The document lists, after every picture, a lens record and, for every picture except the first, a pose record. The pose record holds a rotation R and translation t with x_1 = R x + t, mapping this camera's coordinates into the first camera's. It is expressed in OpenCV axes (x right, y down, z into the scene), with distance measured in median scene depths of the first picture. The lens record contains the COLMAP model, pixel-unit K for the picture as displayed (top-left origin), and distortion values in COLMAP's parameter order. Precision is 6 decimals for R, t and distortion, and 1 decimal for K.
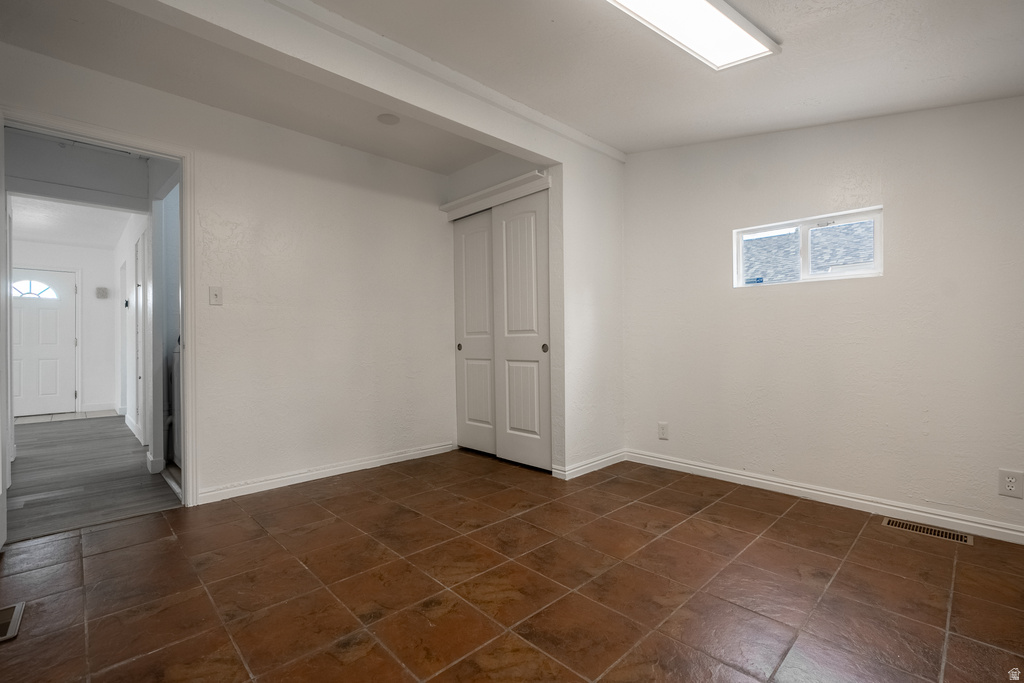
lens RADIAL K [[461.2, 0, 513.6], [0, 461.2, 341.4], [0, 0, 1]] dist [-0.016077, 0.000450]
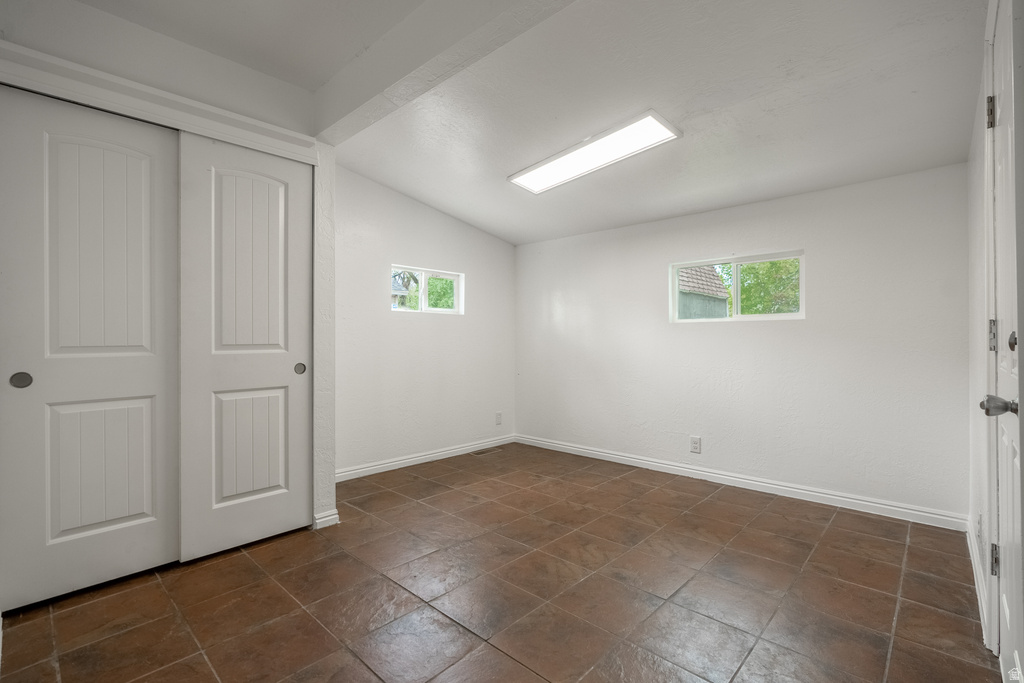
lens RADIAL K [[461.2, 0, 512.7], [0, 461.2, 336.3], [0, 0, 1]] dist [-0.016077, 0.000450]
pose [[-0.052008, 0.016805, 0.998505, -0.954479], [0.006901, 0.999841, -0.016468, -0.031498], [-0.998623, 0.006034, -0.052116, 0.922668]]
